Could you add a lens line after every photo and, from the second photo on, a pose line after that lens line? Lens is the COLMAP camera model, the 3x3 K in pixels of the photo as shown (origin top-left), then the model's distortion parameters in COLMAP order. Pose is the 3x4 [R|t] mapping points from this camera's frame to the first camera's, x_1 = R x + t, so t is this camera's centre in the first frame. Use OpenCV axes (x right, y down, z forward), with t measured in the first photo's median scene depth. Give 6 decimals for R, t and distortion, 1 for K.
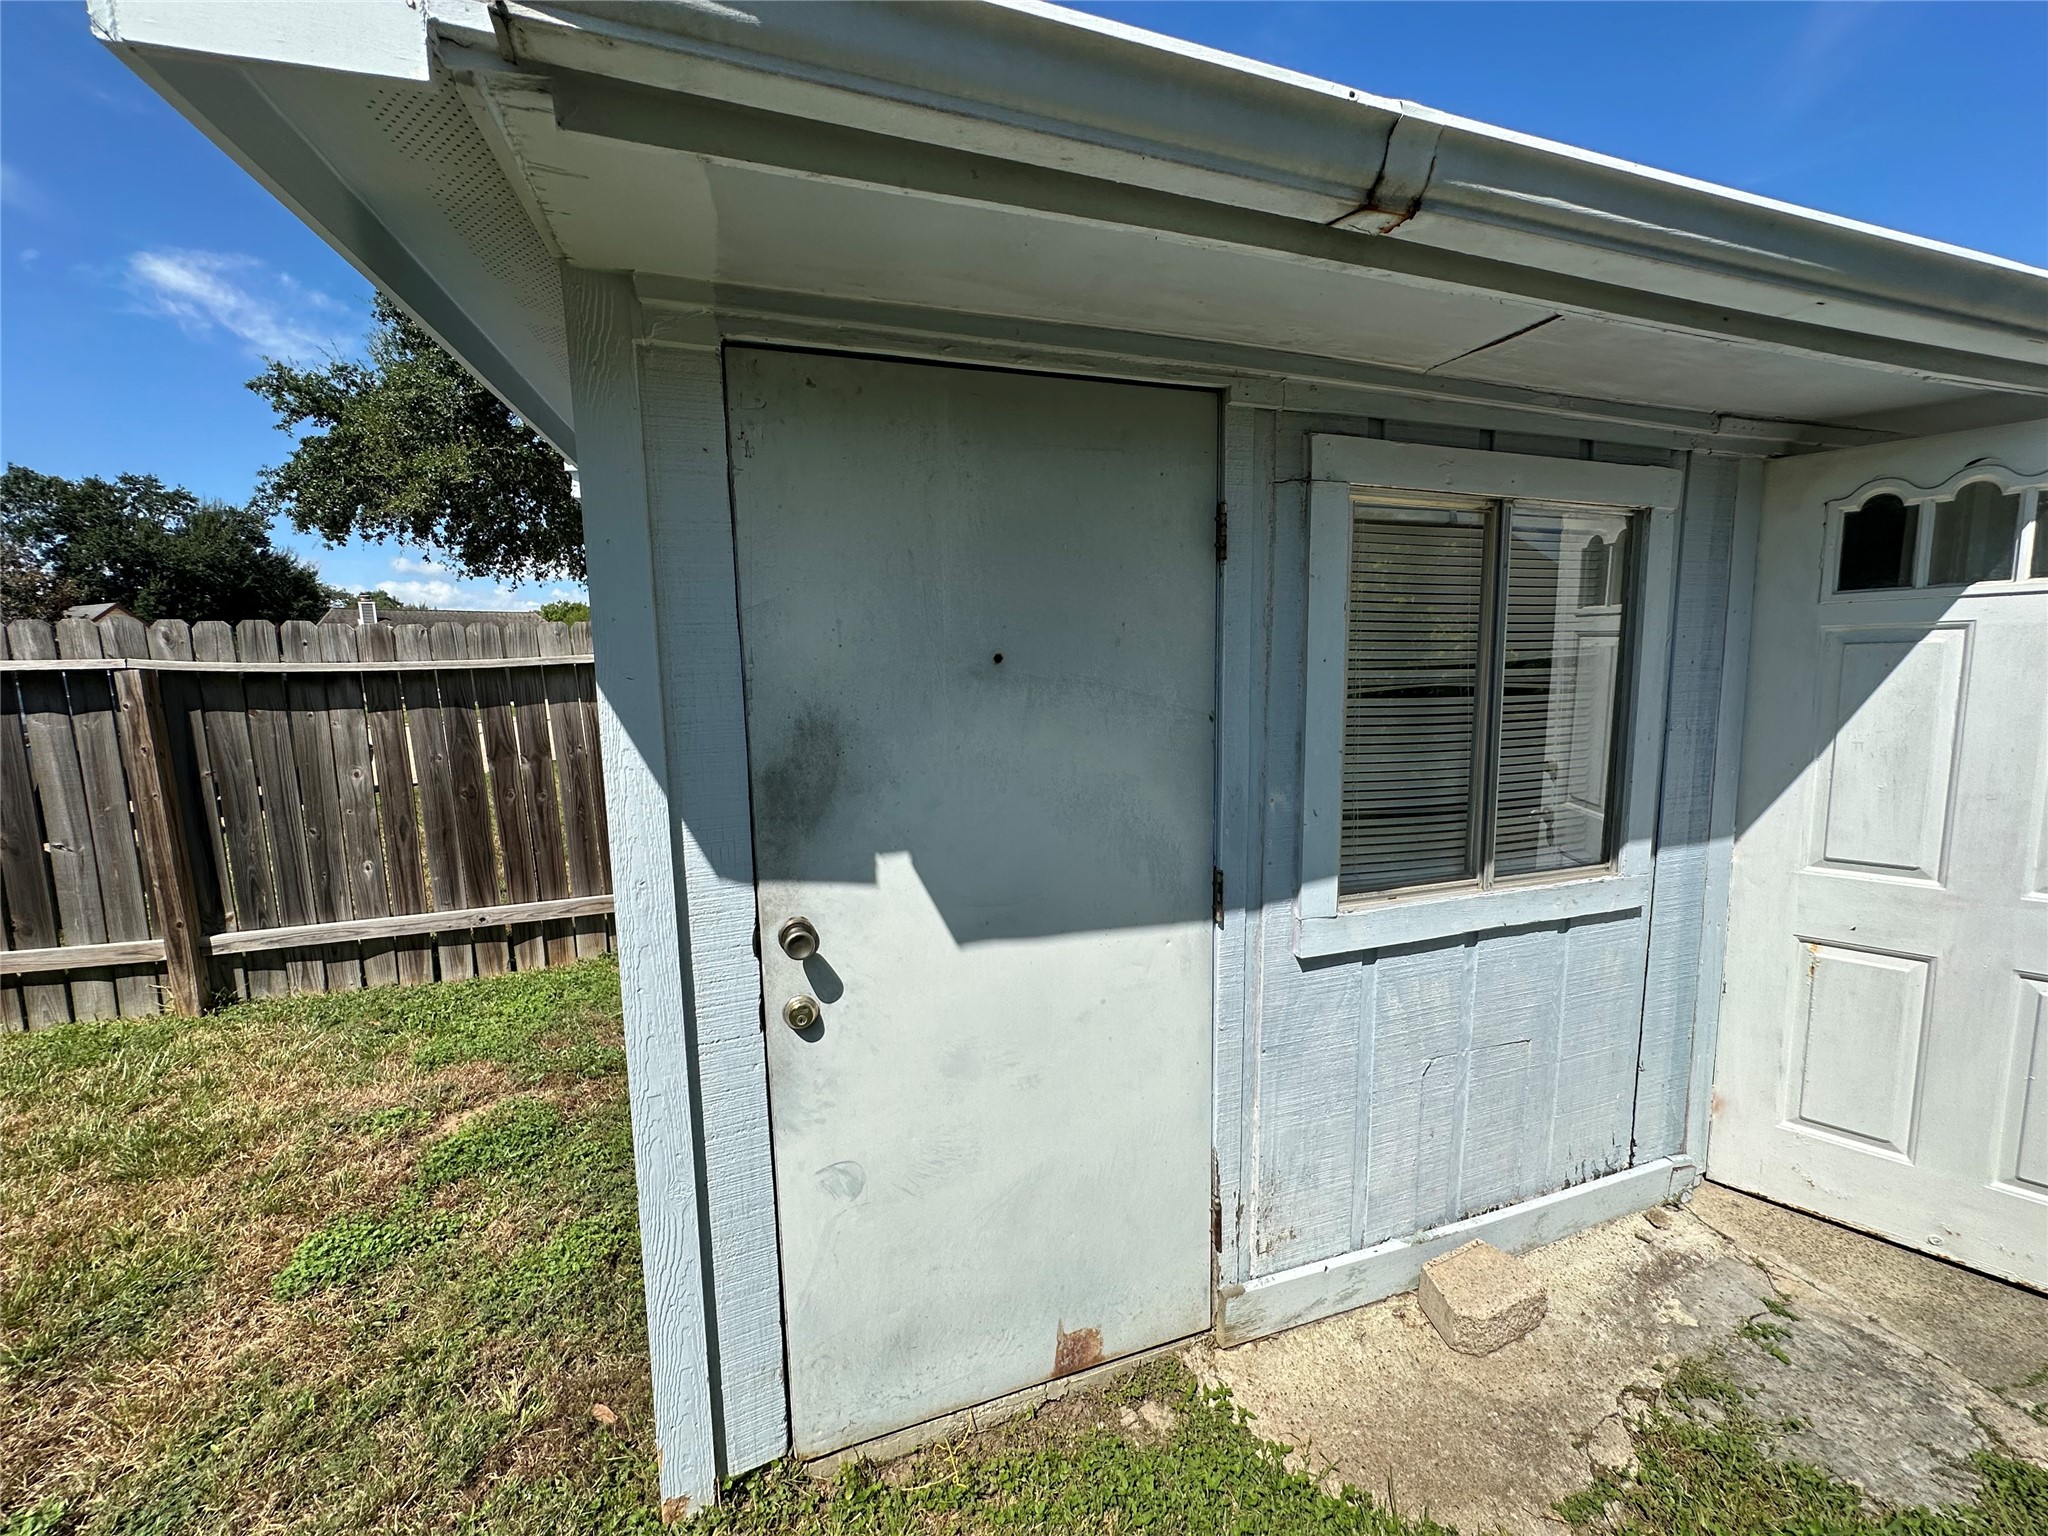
lens RADIAL K [[815.7, 0, 1027.1], [0, 815.7, 777.4], [0, 0, 1]] dist [-0.004036, 0.000759]
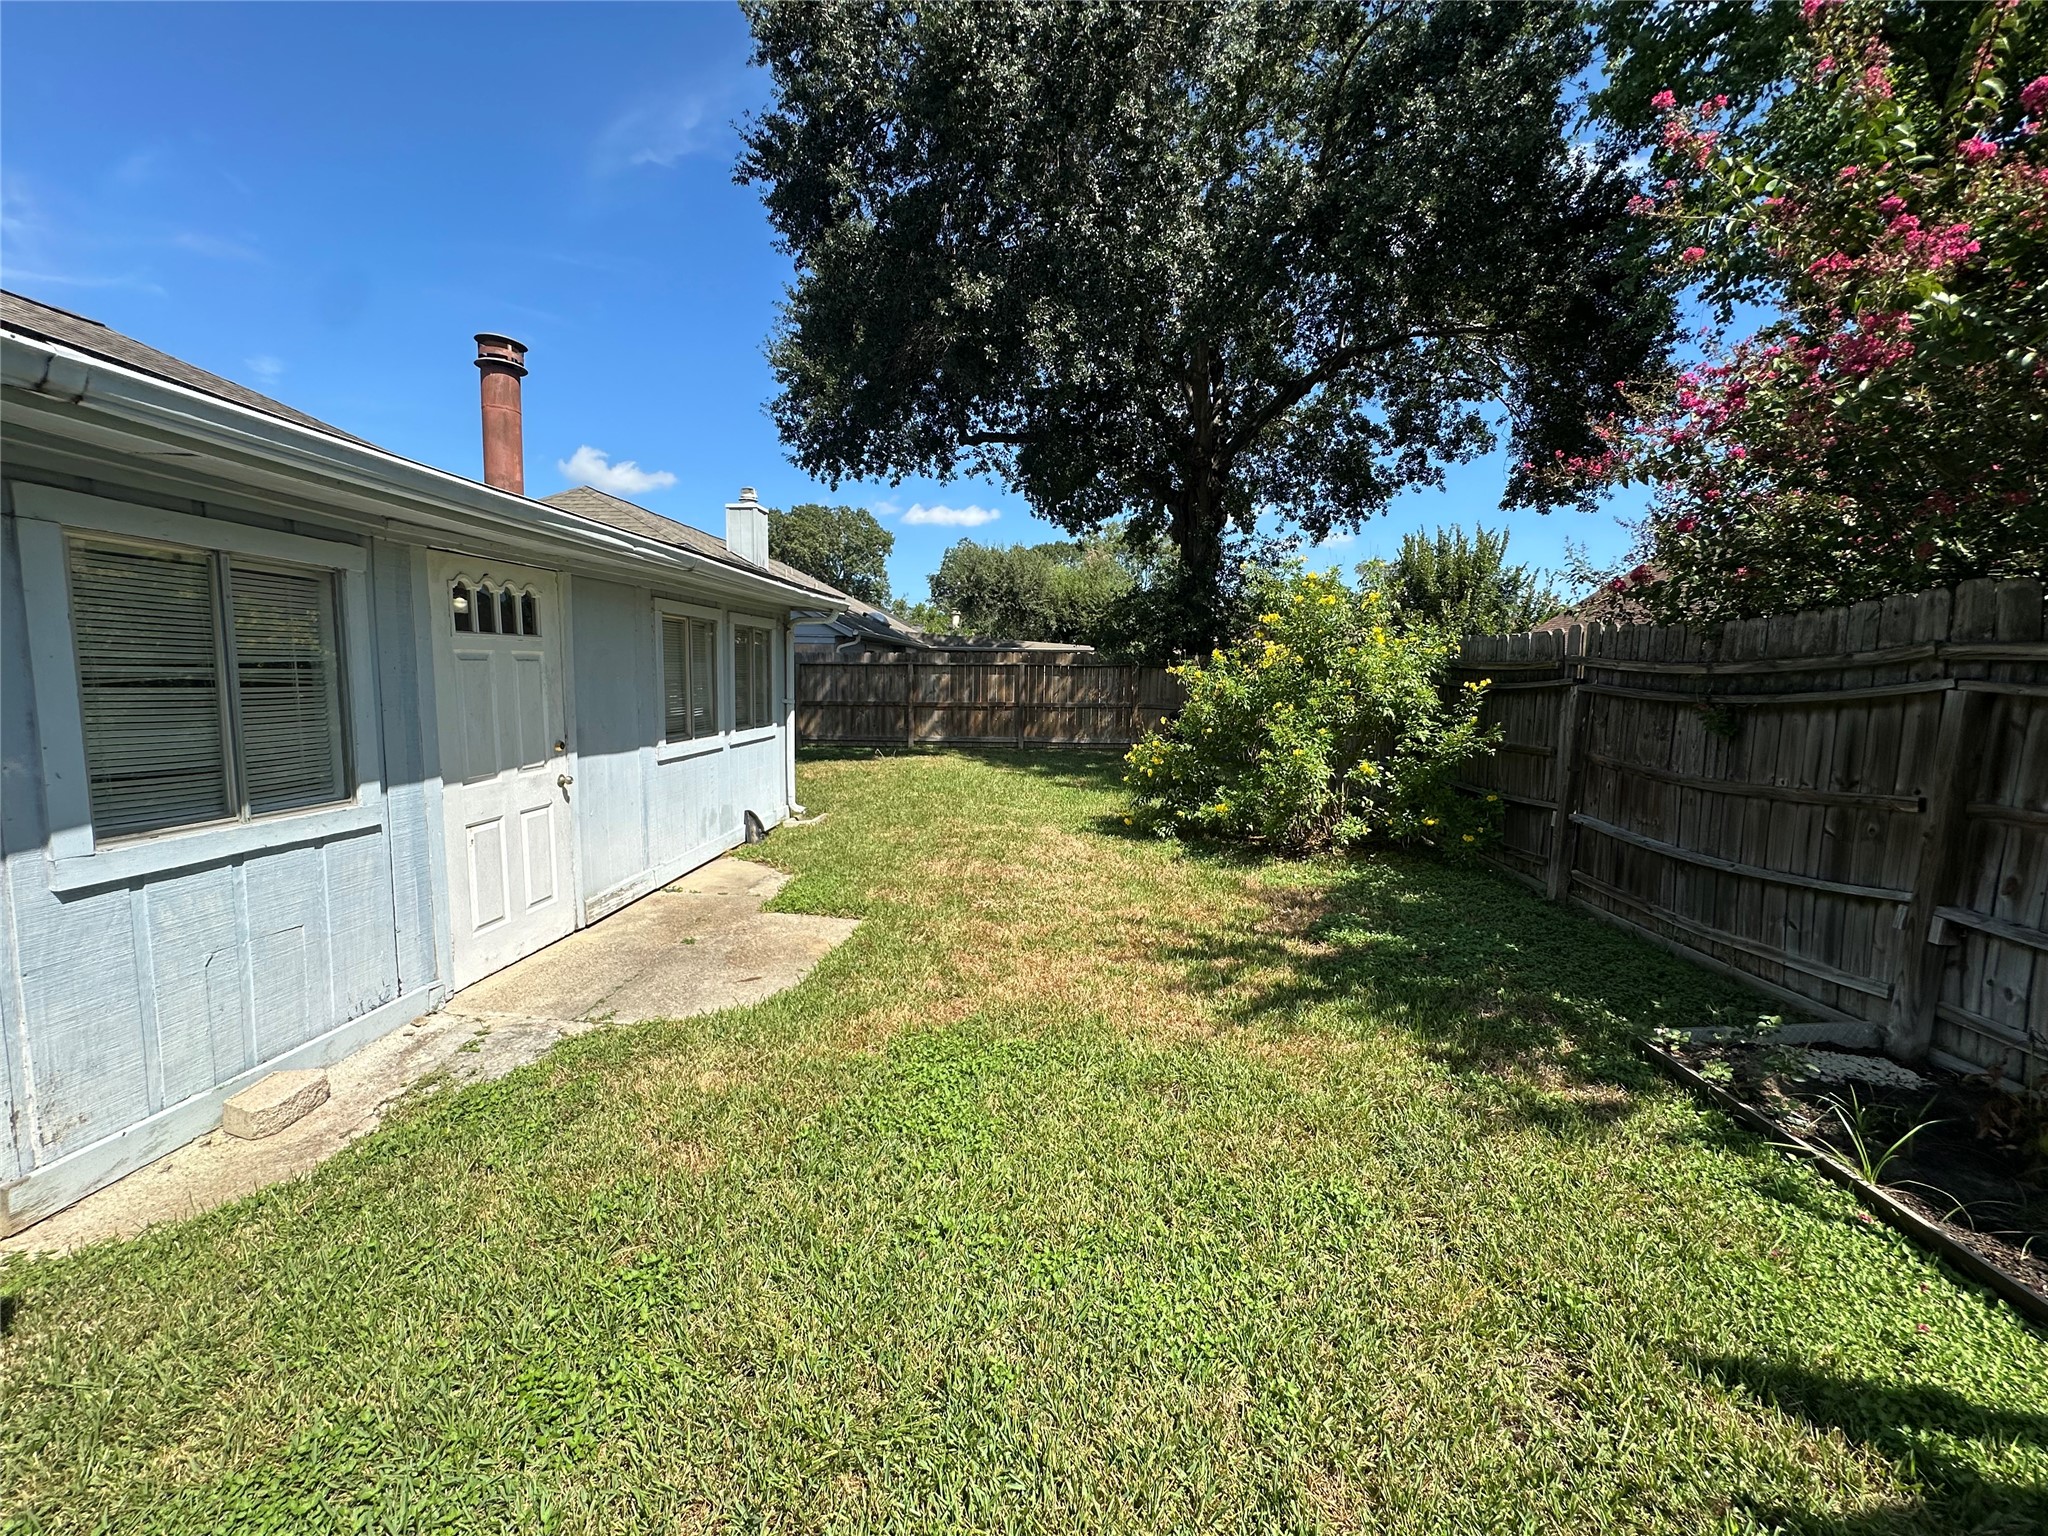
lens RADIAL K [[815.7, 0, 1028.6], [0, 815.7, 768.0], [0, 0, 1]] dist [-0.004036, 0.000759]
pose [[0.368443, -0.075022, 0.926618, -0.245317], [0.091602, 0.994818, 0.044121, 0.106272], [-0.925126, 0.068624, 0.373406, -0.819313]]
